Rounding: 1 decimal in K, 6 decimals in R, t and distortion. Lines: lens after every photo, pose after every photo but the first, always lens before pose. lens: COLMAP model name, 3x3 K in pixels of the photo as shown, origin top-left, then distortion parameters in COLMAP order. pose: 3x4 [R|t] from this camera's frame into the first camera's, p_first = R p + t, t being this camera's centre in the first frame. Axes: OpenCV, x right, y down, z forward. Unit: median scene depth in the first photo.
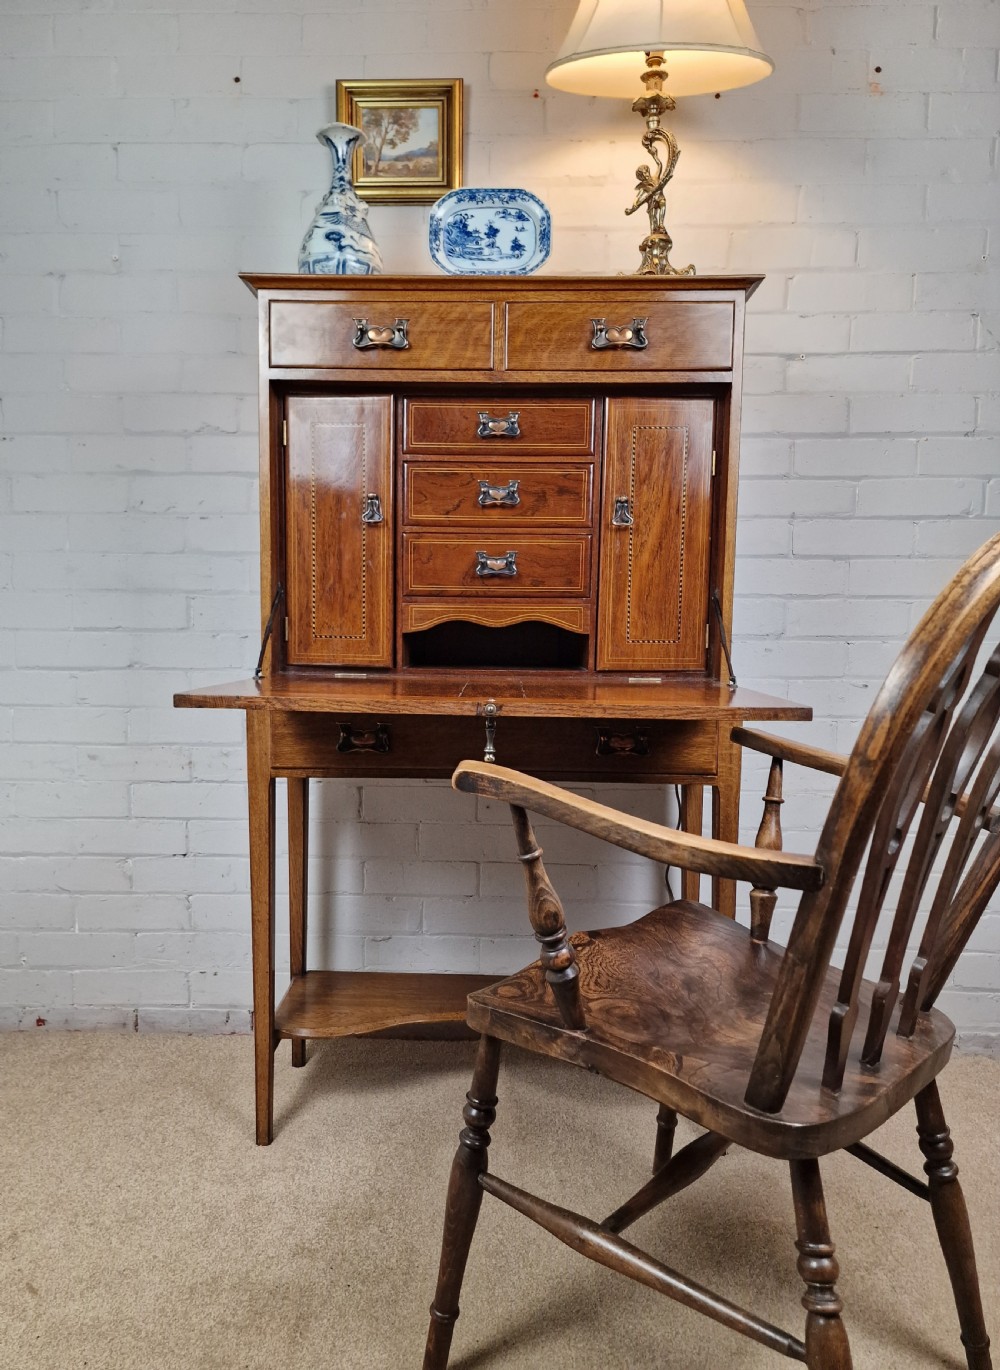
lens RADIAL K [[903.6, 0, 474.8], [0, 903.6, 695.0], [0, 0, 1]] dist [0.051780, -0.038767]
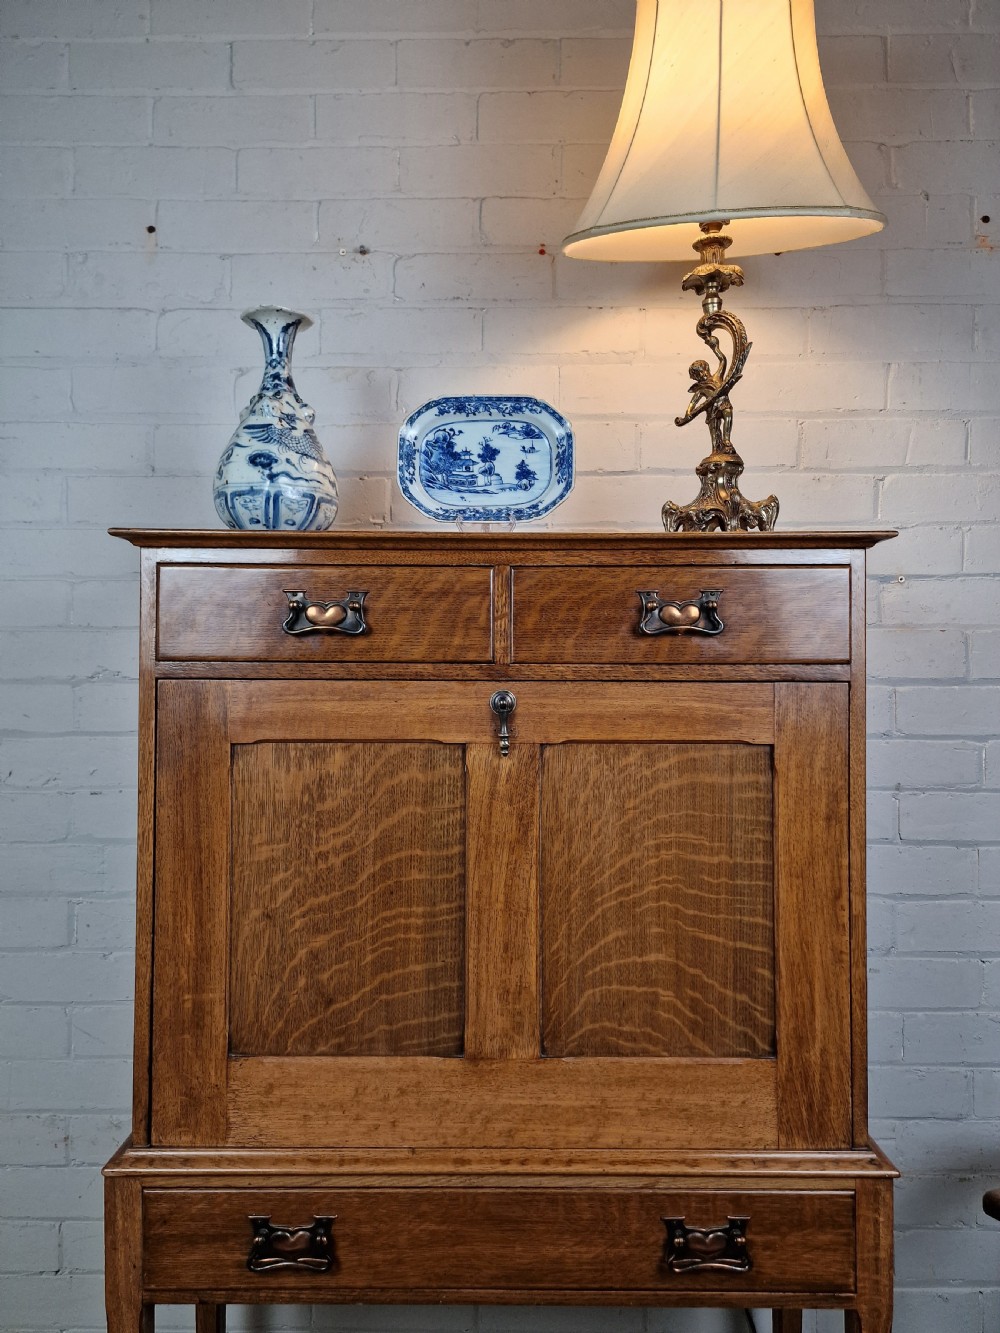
lens RADIAL K [[870.3, 0, 489.0], [0, 870.3, 657.0], [0, 0, 1]] dist [0.062980, -0.050419]
pose [[0.999709, -0.008830, 0.022448, 0.002561], [0.010760, 0.996119, -0.087361, -0.292327], [-0.021590, 0.087577, 0.995924, 0.344160]]
